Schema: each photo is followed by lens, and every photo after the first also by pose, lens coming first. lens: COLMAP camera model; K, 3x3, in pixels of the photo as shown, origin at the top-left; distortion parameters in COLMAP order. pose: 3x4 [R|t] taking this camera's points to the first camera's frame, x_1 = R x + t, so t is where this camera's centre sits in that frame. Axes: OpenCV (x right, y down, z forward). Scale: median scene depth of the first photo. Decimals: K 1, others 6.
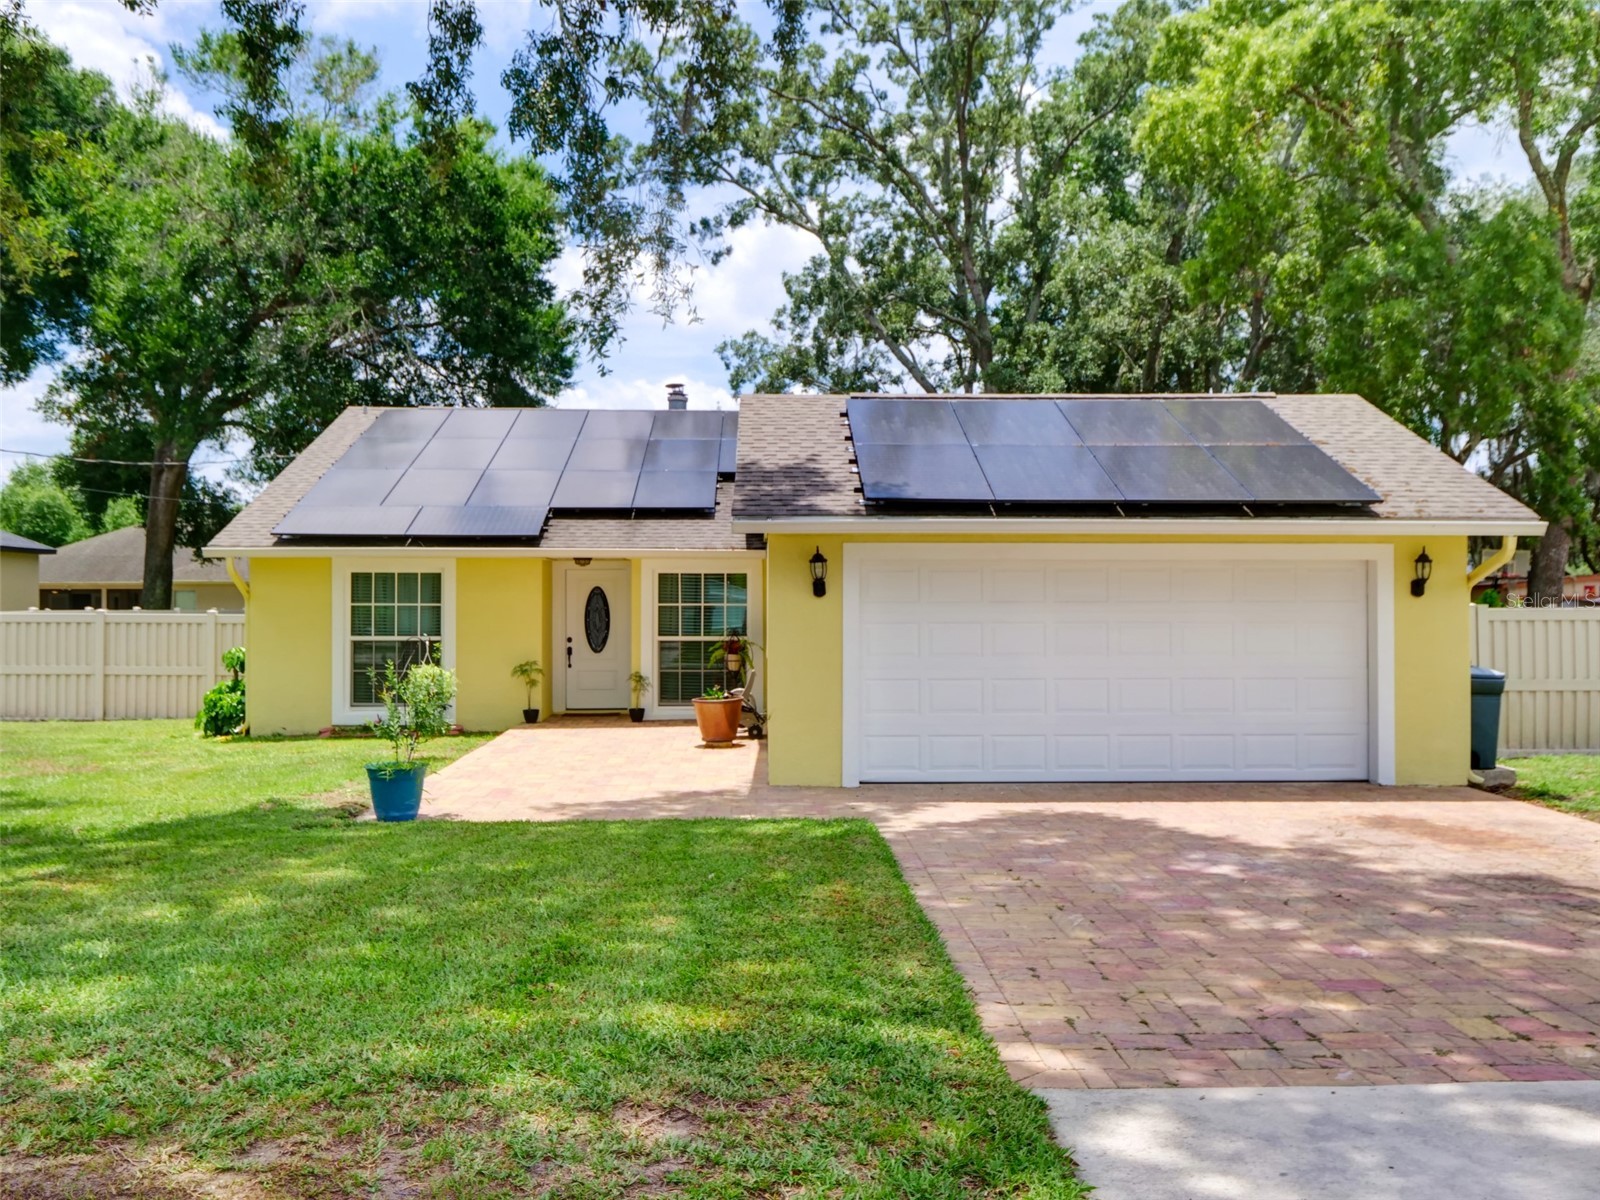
lens RADIAL K [[1442.3, 0, 816.0], [0, 1442.3, 567.6], [0, 0, 1]] dist [0.051805, 0.010322]
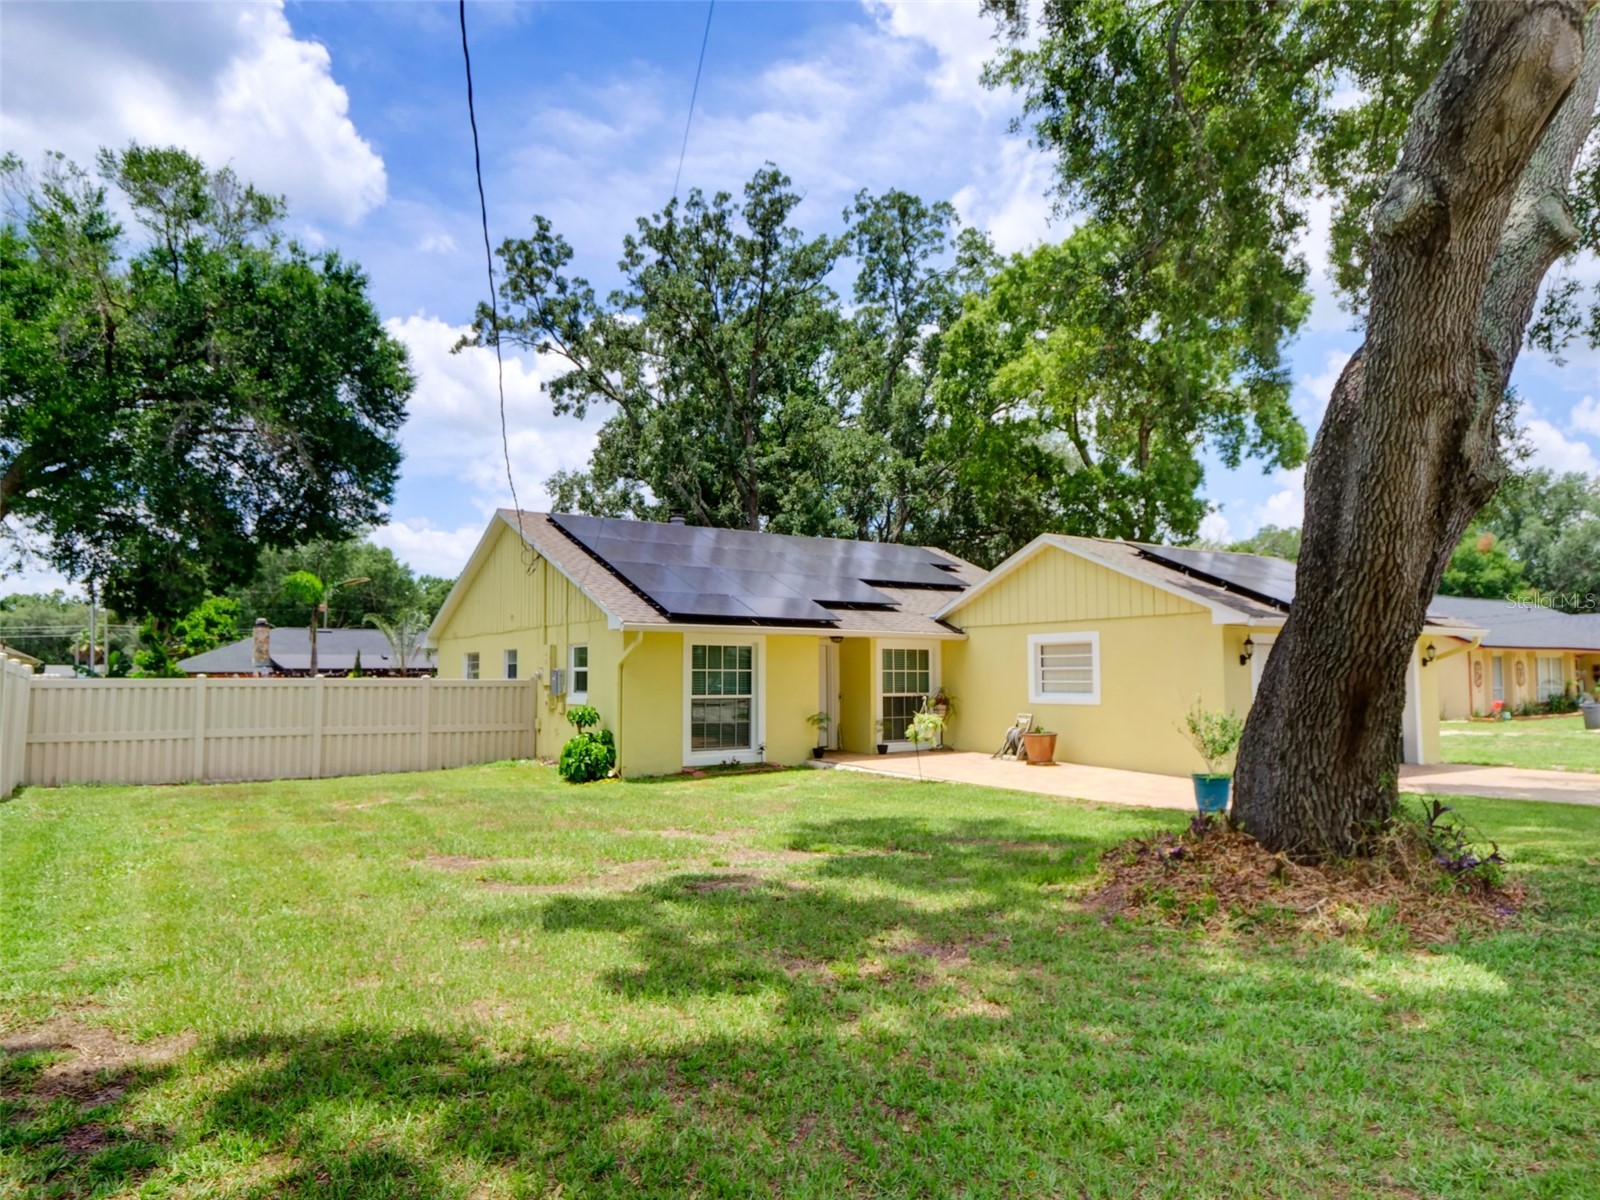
lens RADIAL K [[1015.5, 0, 807.6], [0, 1015.5, 604.0], [0, 0, 1]] dist [0.004106, 0.000313]
pose [[0.850540, 0.036633, 0.524633, -0.693909], [-0.012621, 0.998706, -0.049274, 0.009832], [-0.525759, 0.035288, 0.849901, 0.190852]]
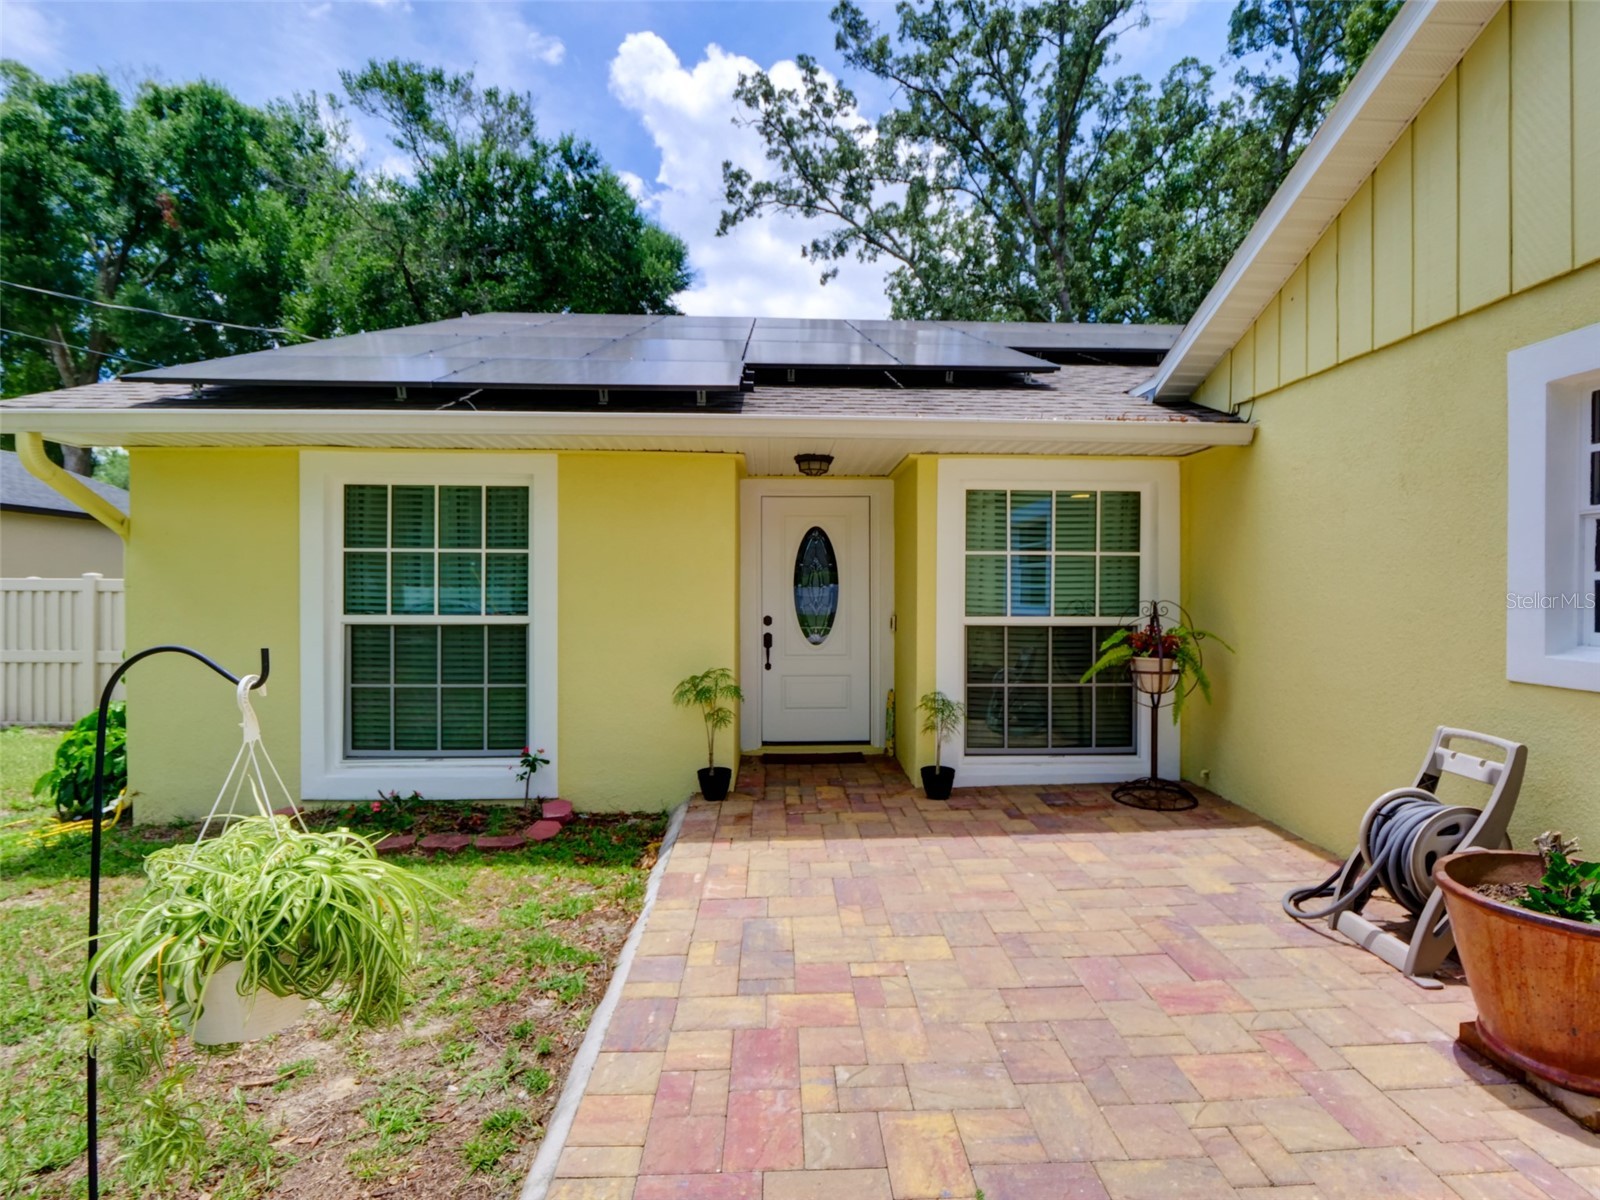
lens RADIAL K [[782.6, 0, 801.8], [0, 782.6, 592.3], [0, 0, 1]] dist [-0.008873, -0.002644]
pose [[0.999989, 0.001596, -0.004336, -0.163891], [-0.001461, 0.999526, 0.030766, 0.030988], [0.004383, -0.030759, 0.999517, 0.730020]]
